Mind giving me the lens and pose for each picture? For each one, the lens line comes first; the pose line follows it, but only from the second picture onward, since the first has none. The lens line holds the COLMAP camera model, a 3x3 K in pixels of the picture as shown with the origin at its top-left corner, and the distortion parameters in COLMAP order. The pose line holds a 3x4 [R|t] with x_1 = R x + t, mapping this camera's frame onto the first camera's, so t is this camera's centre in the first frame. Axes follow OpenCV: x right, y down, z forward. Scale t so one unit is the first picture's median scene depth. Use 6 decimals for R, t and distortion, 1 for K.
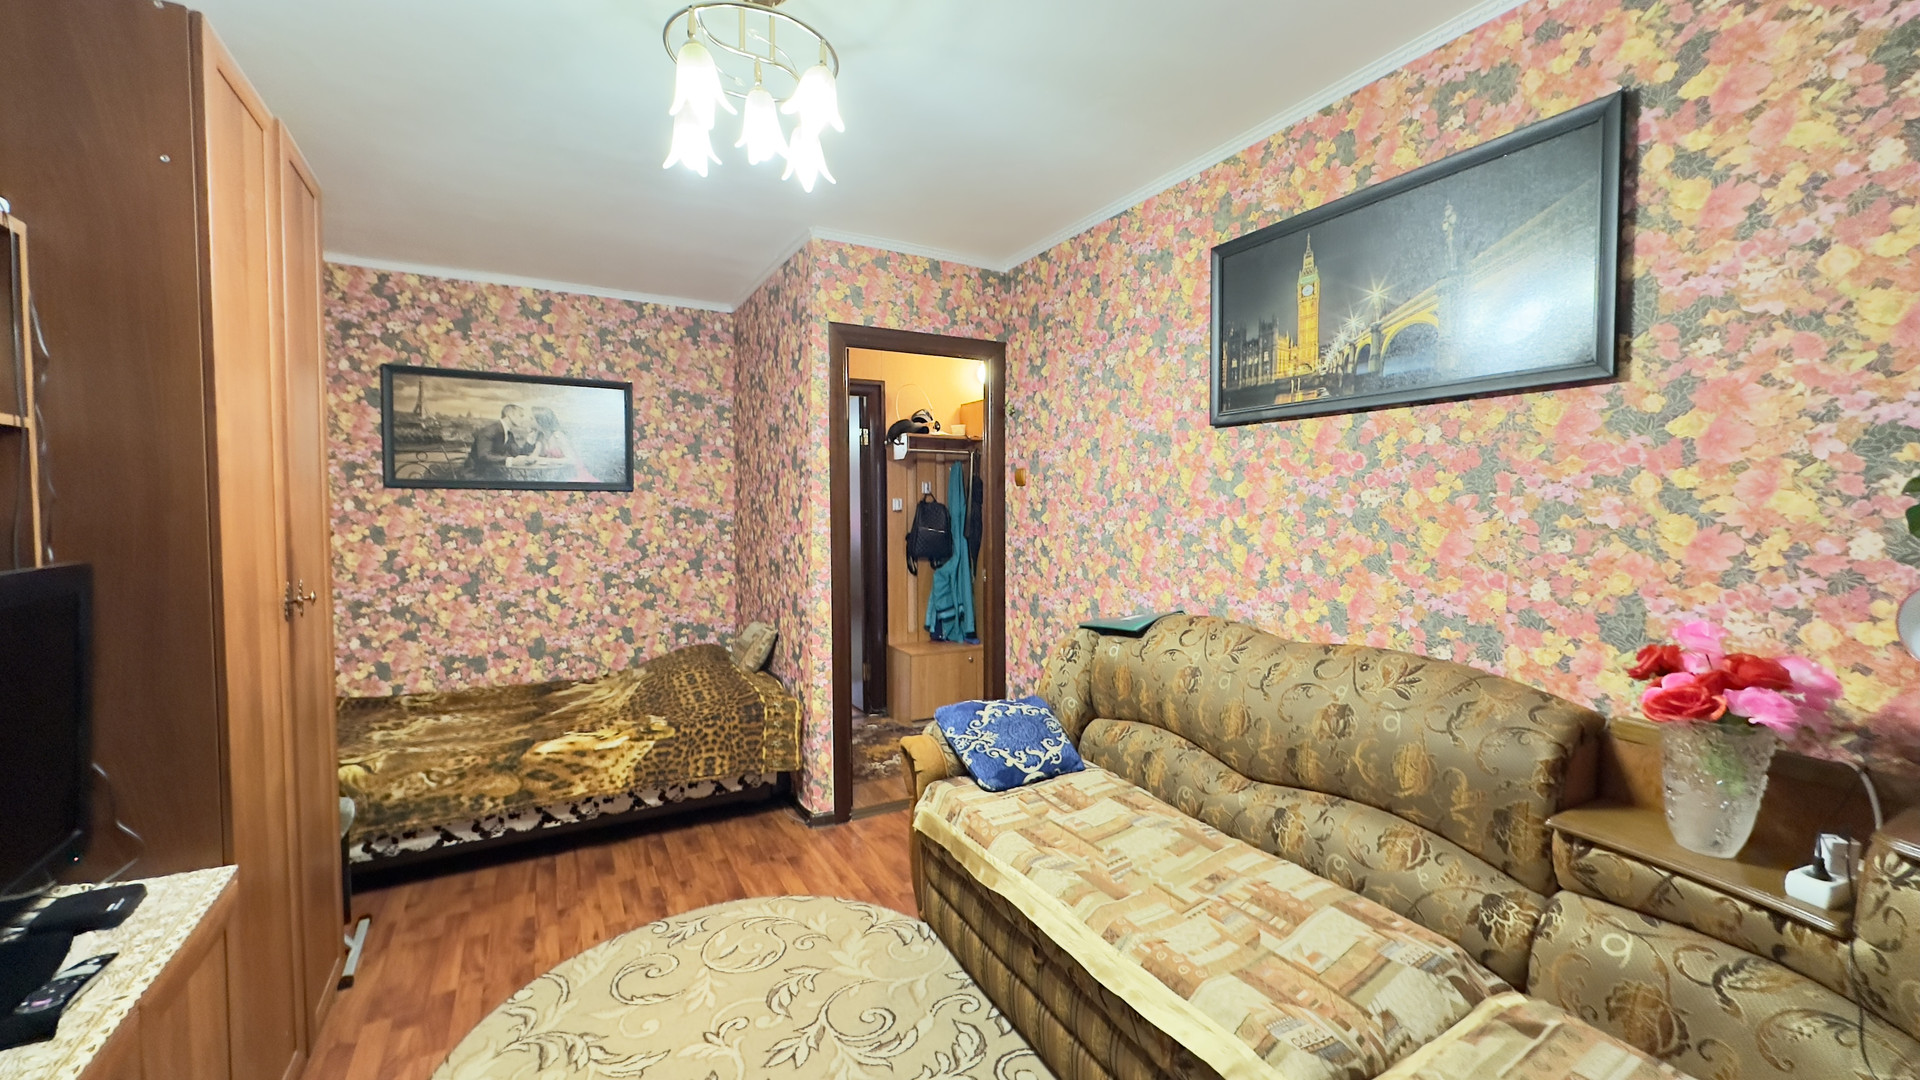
lens RADIAL K [[761.9, 0, 960.0], [0, 761.9, 540.0], [0, 0, 1]] dist [-0.002740, 0.000371]
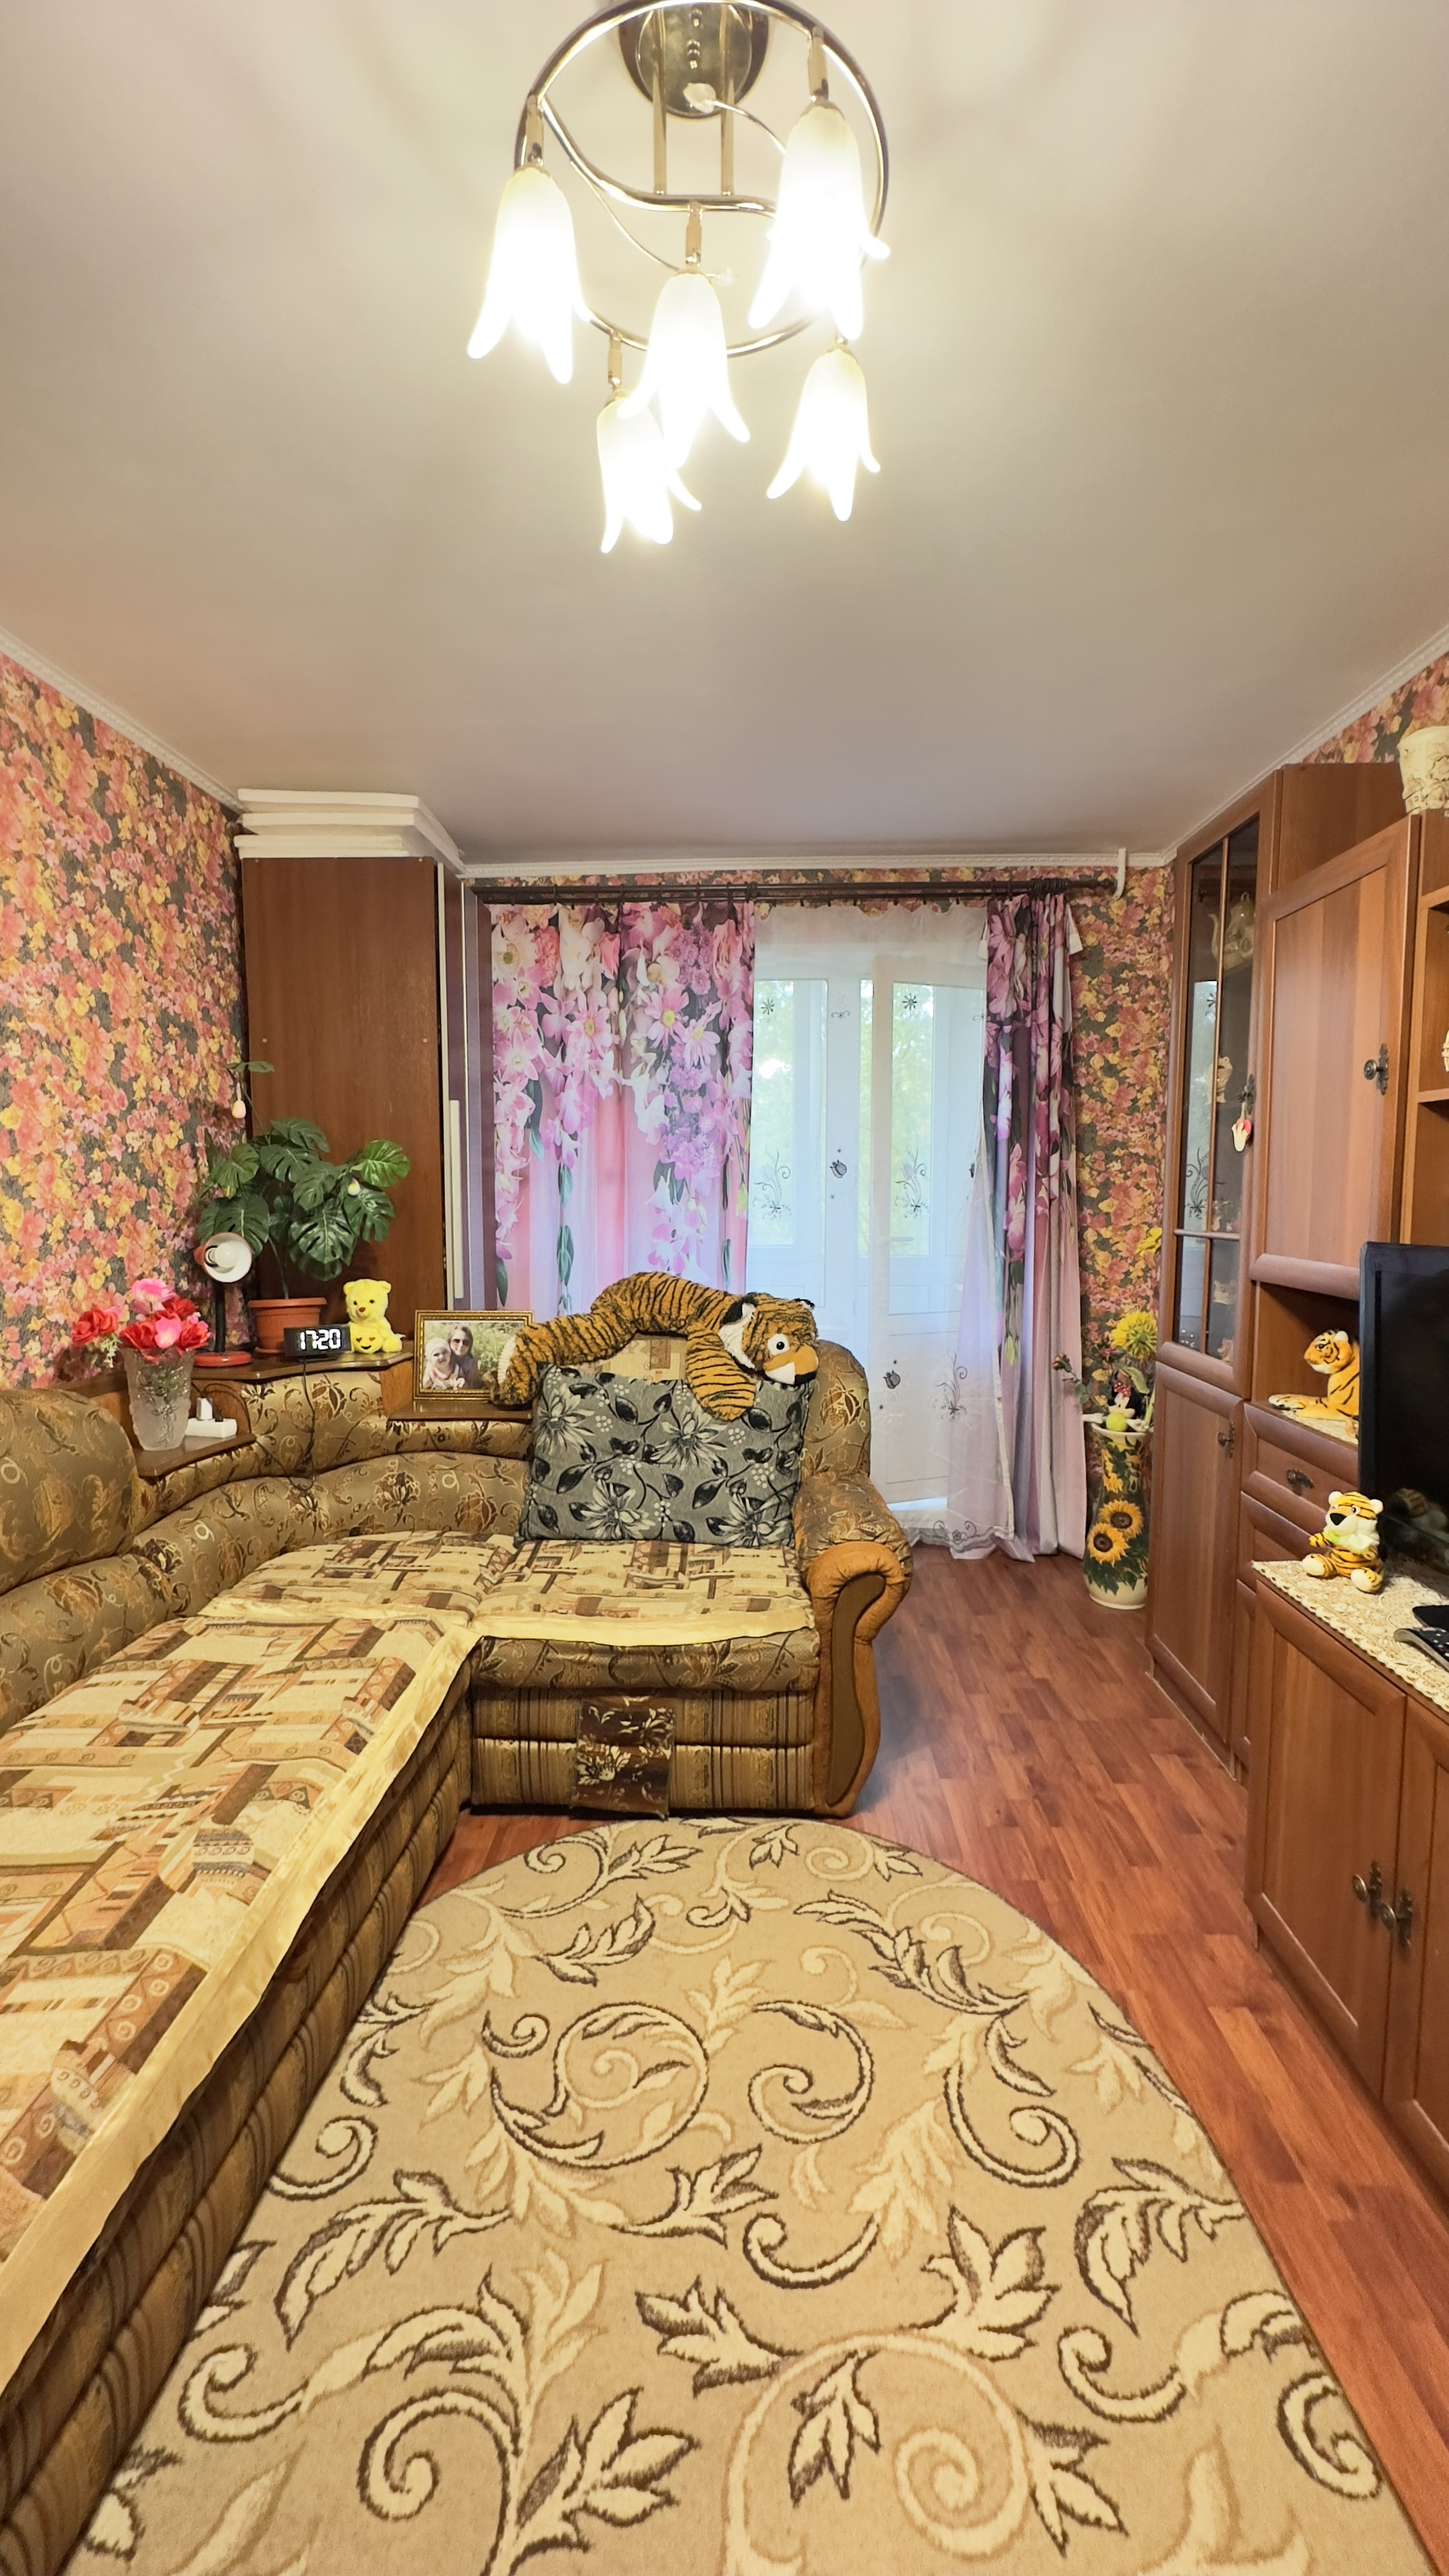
lens RADIAL K [[1022.2, 0, 722.9], [0, 1022.2, 1288.2], [0, 0, 1]] dist [-0.002740, 0.000371]
pose [[-0.861147, -0.045727, 0.506295, -0.534285], [0.027418, 0.990319, 0.136078, -0.062600], [-0.507616, 0.131065, -0.851556, 1.383166]]
